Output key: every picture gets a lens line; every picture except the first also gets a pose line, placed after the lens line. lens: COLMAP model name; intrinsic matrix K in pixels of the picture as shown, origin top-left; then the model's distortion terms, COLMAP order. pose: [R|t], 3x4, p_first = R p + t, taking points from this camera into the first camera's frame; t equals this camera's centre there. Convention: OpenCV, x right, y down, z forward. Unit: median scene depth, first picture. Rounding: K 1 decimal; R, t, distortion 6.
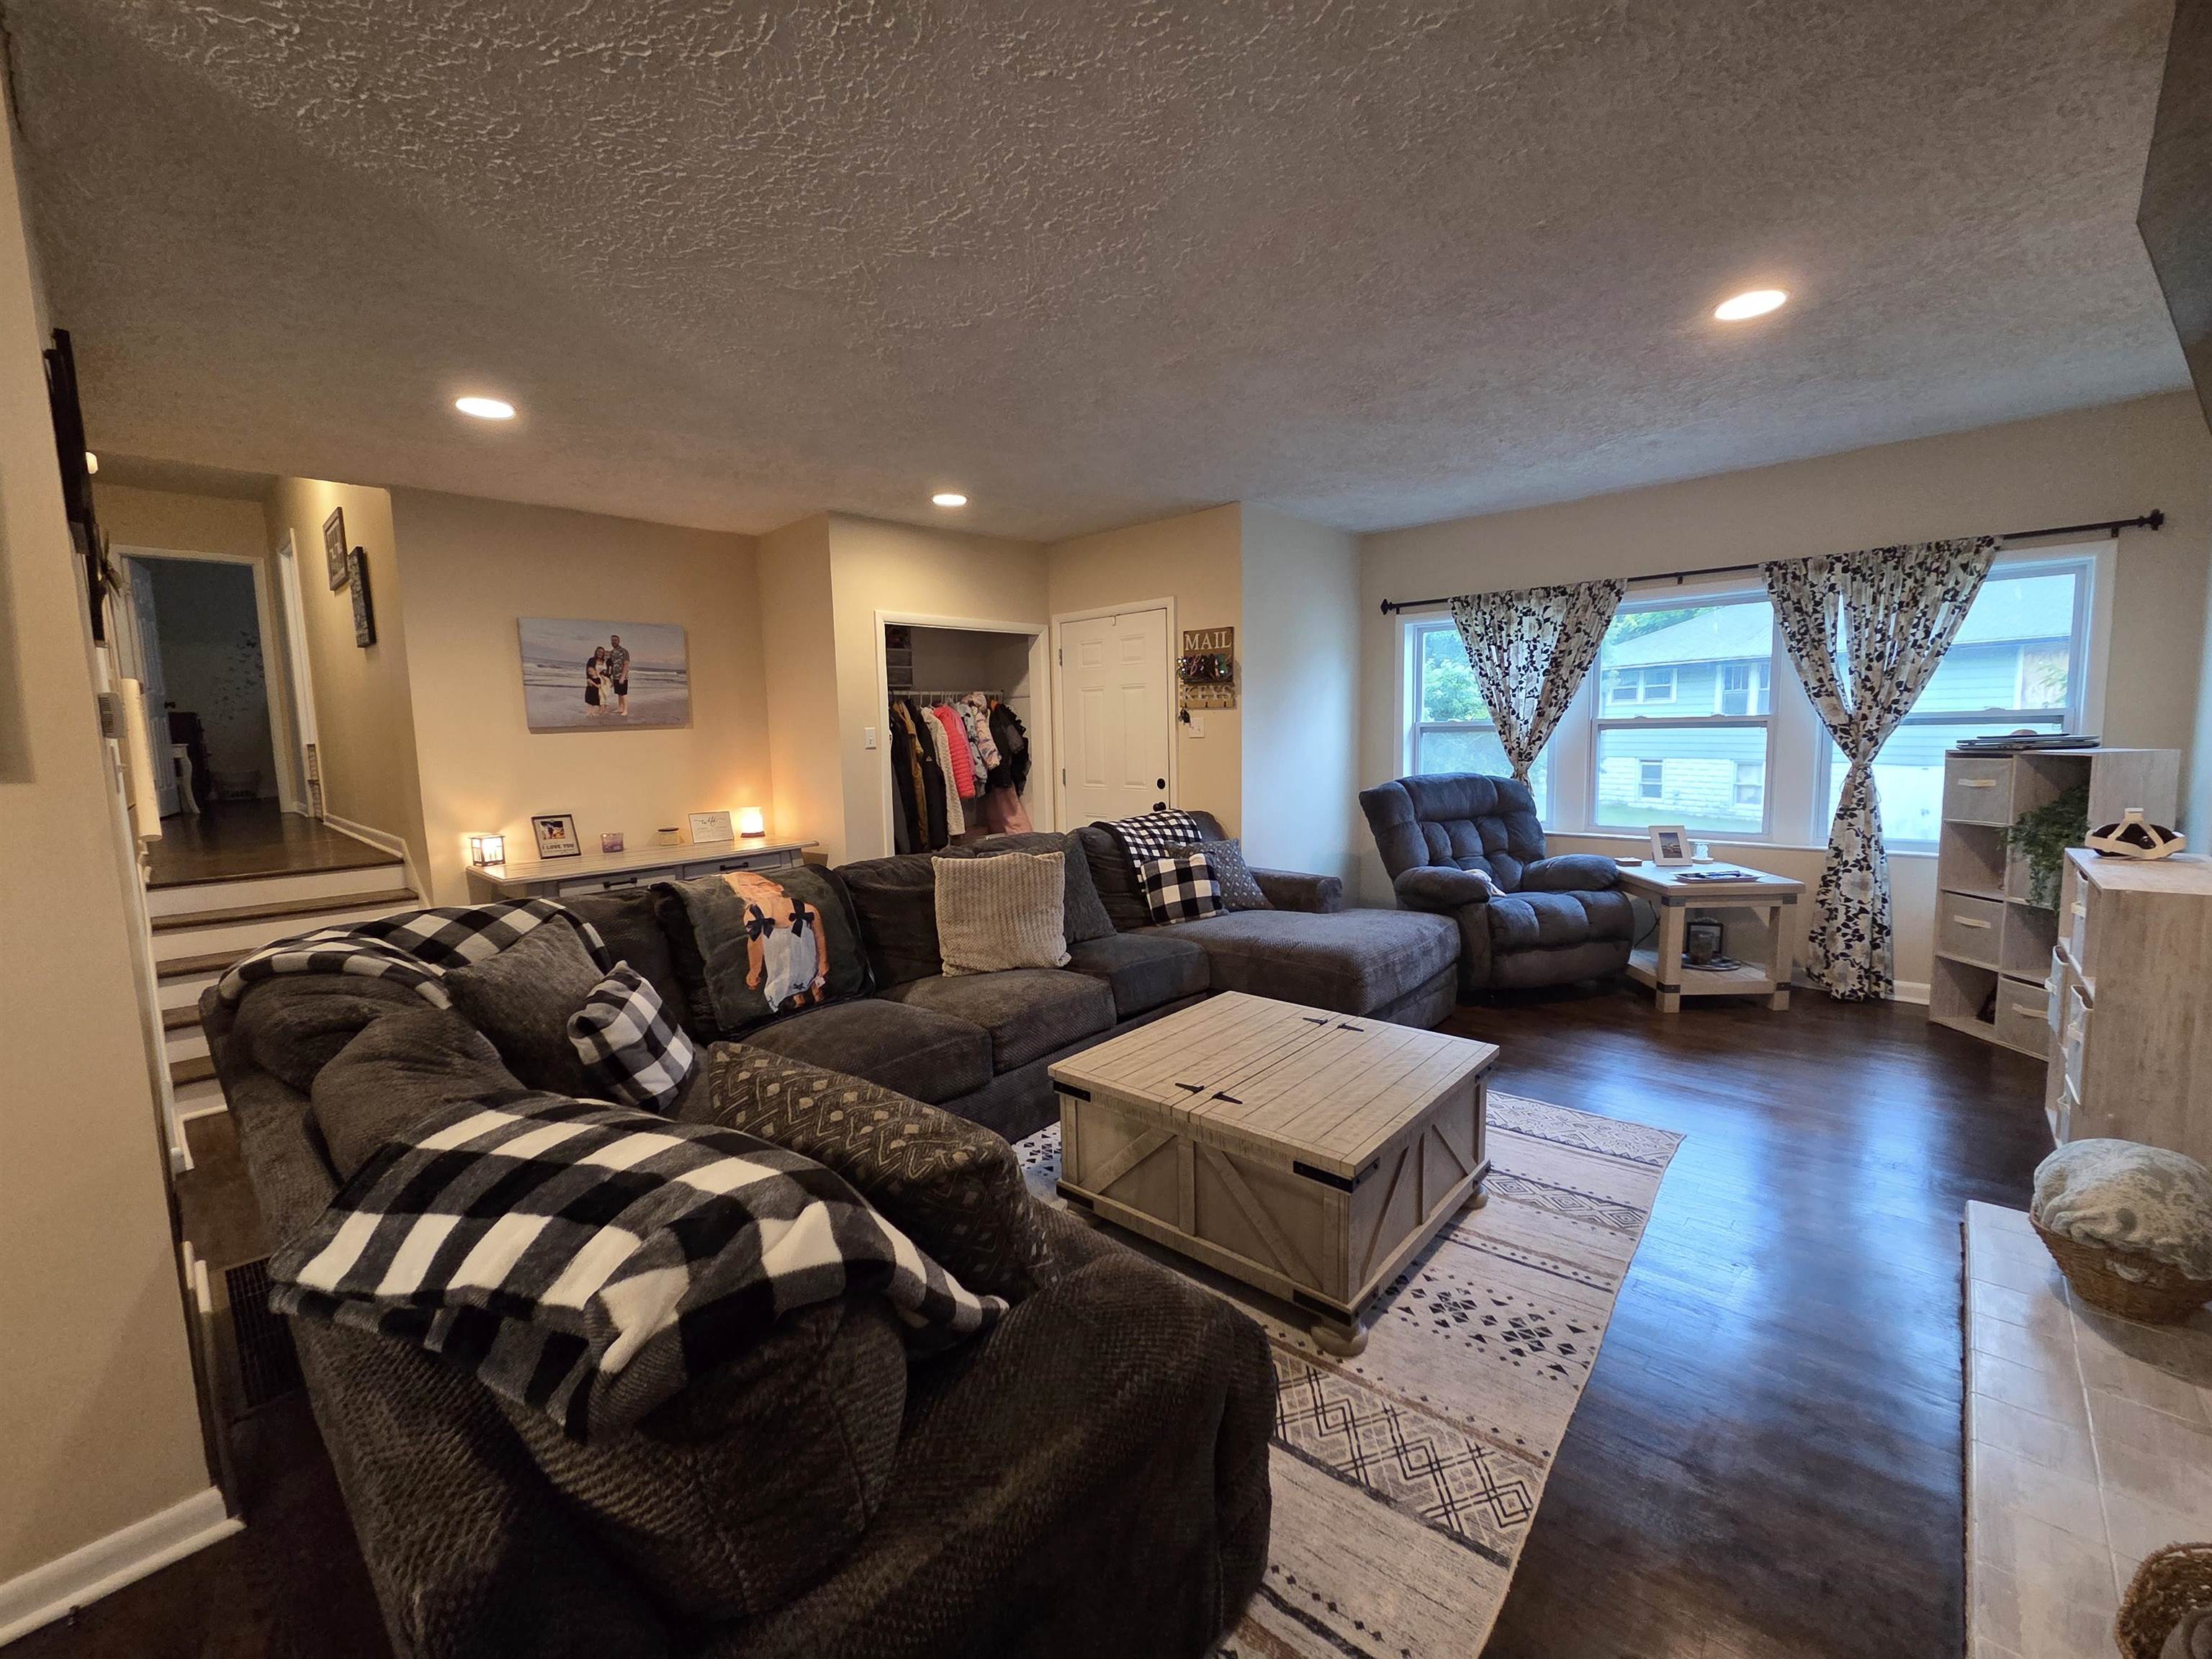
lens RADIAL K [[900.2, 0, 1106.9], [0, 900.2, 826.1], [0, 0, 1]] dist [0.002021, -0.000567]
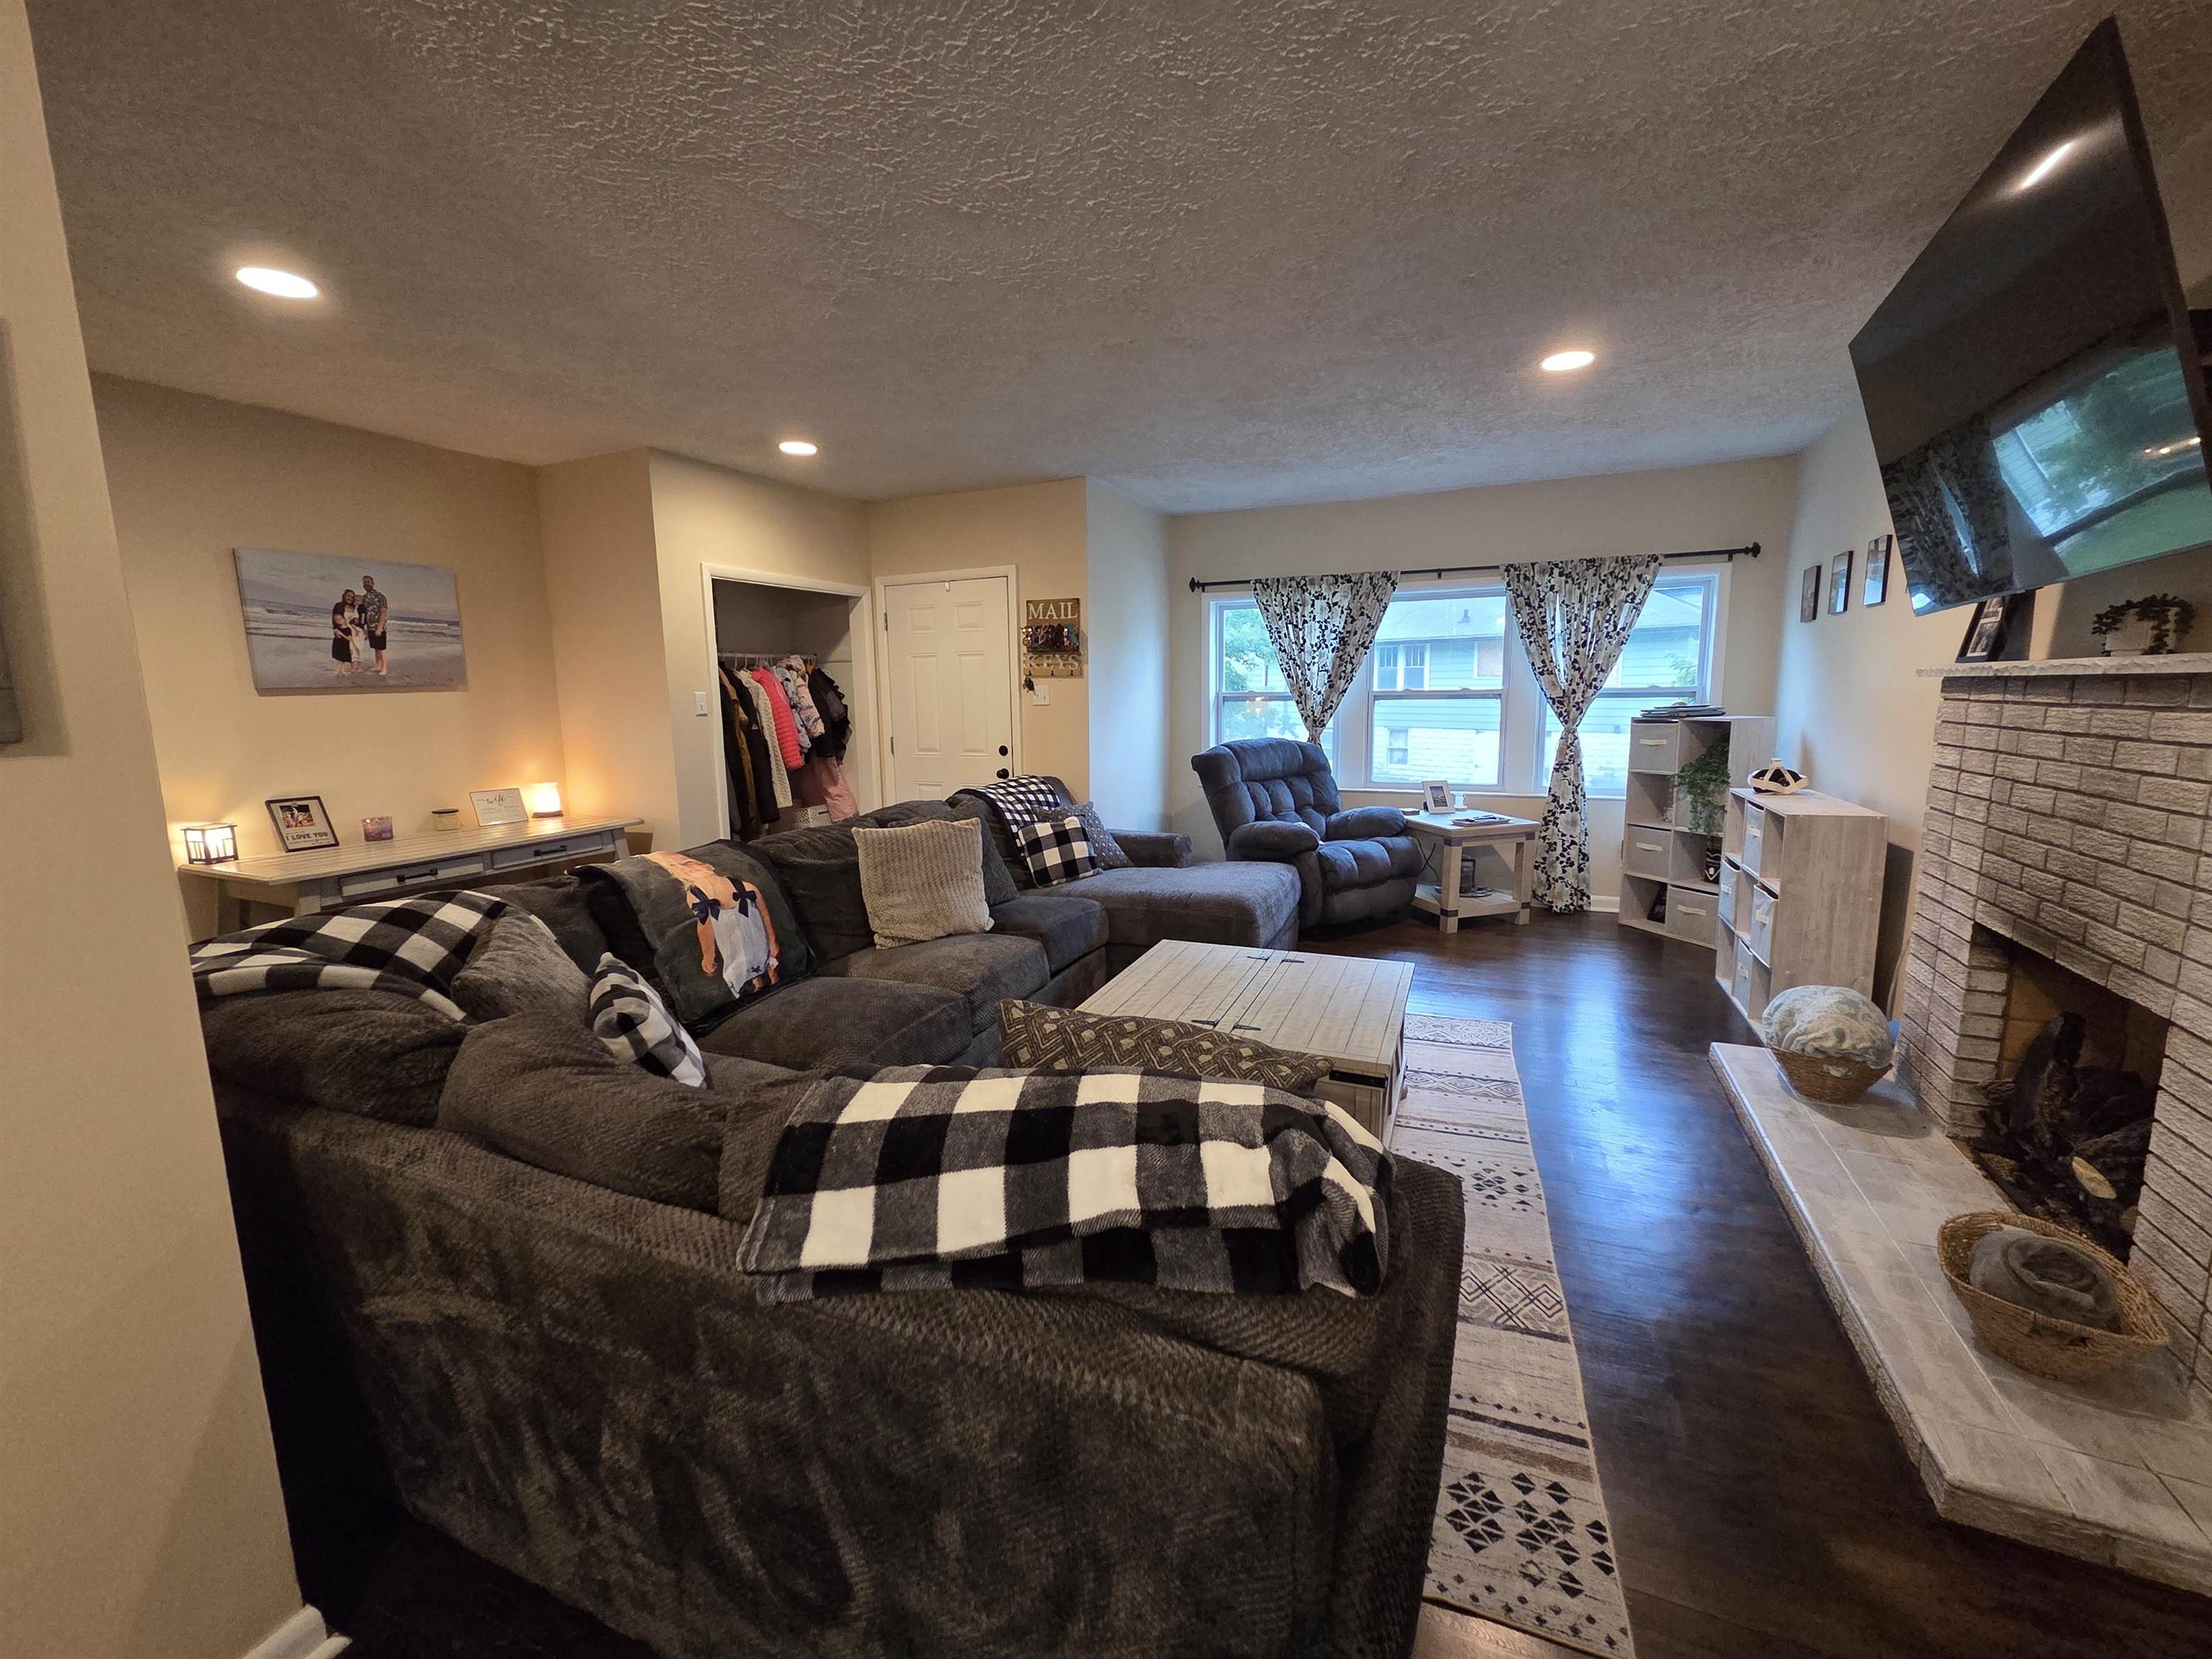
lens RADIAL K [[900.2, 0, 1106.9], [0, 900.2, 826.1], [0, 0, 1]] dist [0.002021, -0.000567]
pose [[0.946203, -0.038268, 0.321303, -0.202320], [0.027157, 0.998870, 0.038993, 0.001924], [-0.322432, -0.028169, 0.946173, 0.000226]]
